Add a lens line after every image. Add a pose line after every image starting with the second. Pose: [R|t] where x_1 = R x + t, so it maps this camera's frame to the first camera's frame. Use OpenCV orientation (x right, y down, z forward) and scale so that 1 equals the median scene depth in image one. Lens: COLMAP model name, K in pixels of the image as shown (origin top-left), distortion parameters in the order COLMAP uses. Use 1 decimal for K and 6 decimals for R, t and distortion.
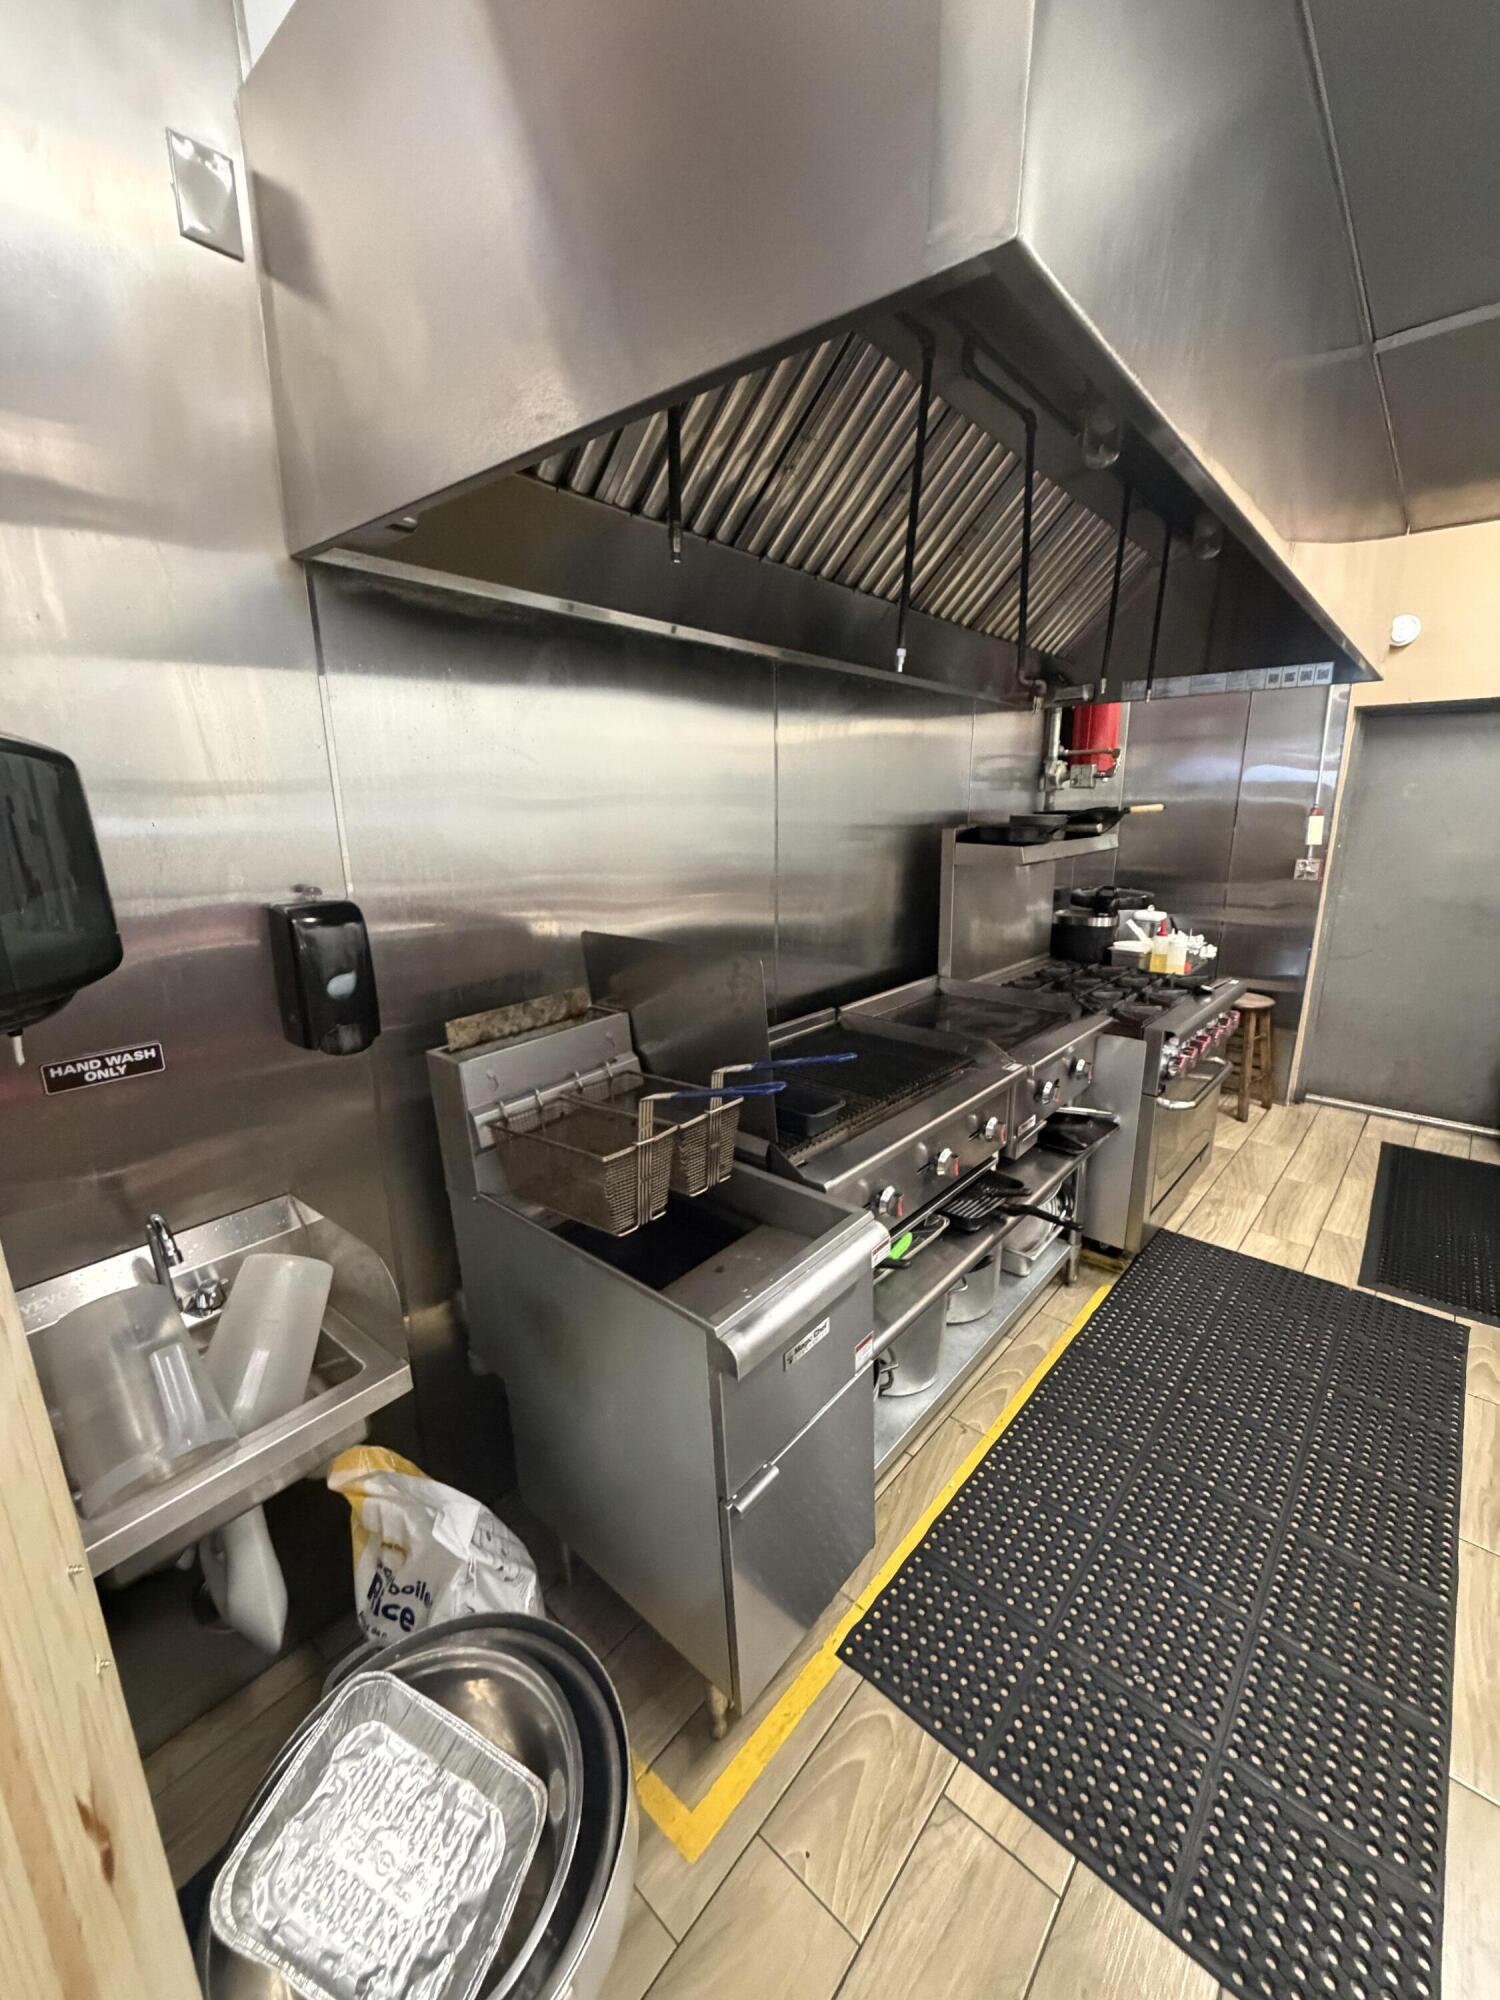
lens RADIAL K [[802.1, 0, 743.2], [0, 802.1, 997.9], [0, 0, 1]] dist [0.001324, 0.000423]
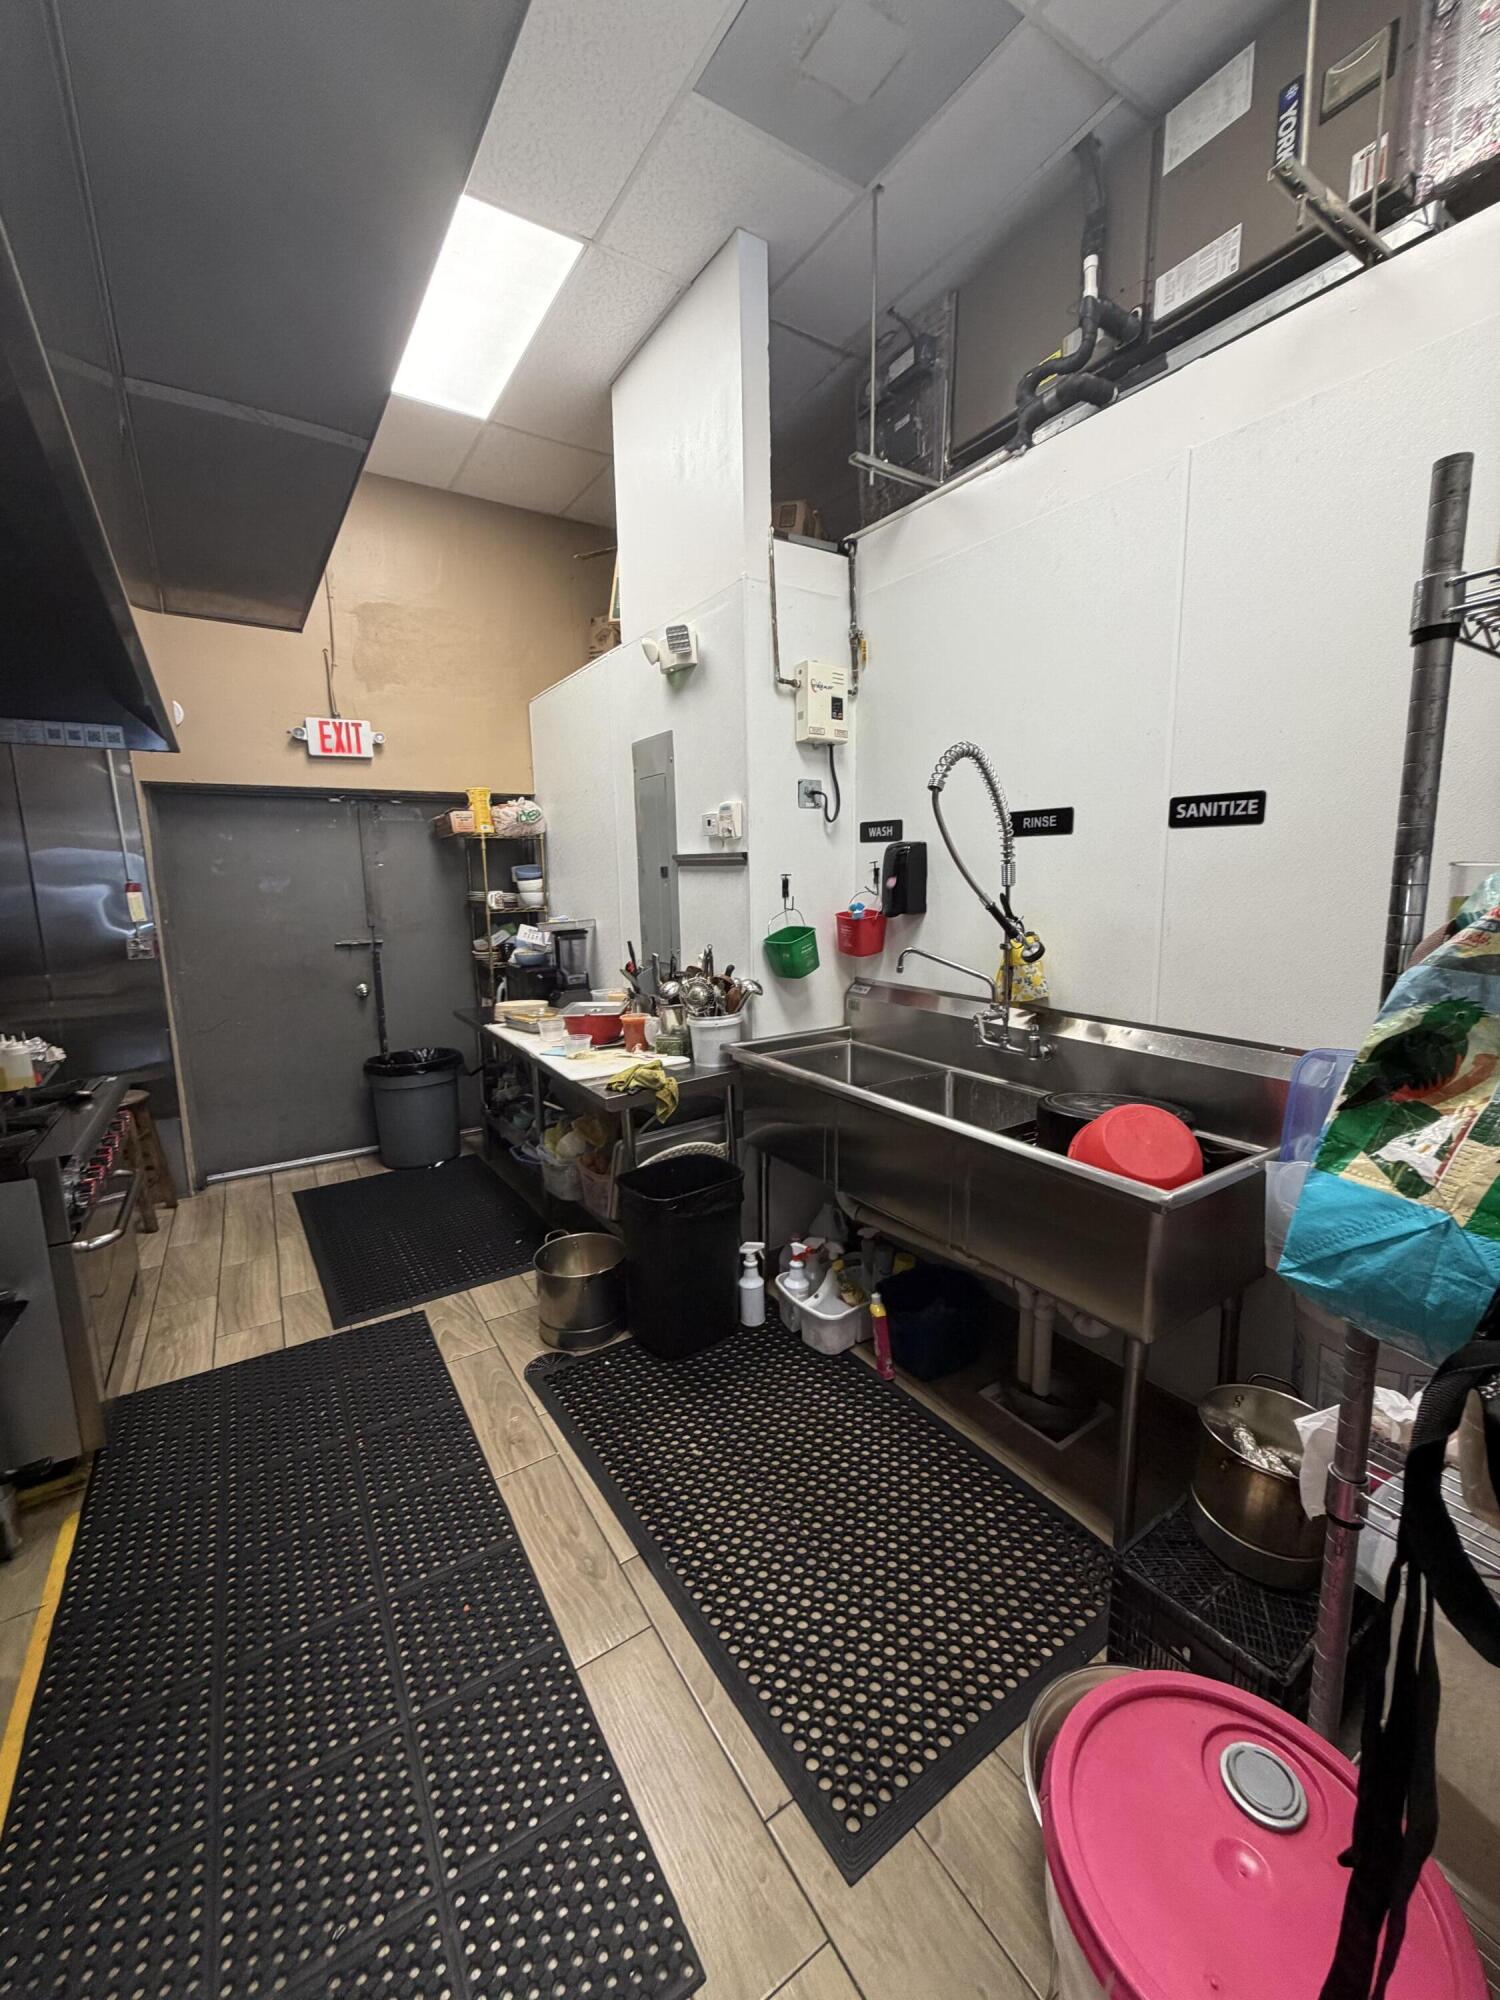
lens RADIAL K [[802.1, 0, 743.2], [0, 802.1, 997.9], [0, 0, 1]] dist [0.001324, 0.000423]
pose [[0.265833, -0.144899, 0.953067, -0.013566], [0.248412, 0.965548, 0.077509, -0.002511], [-0.931464, 0.216149, 0.292669, 0.106903]]
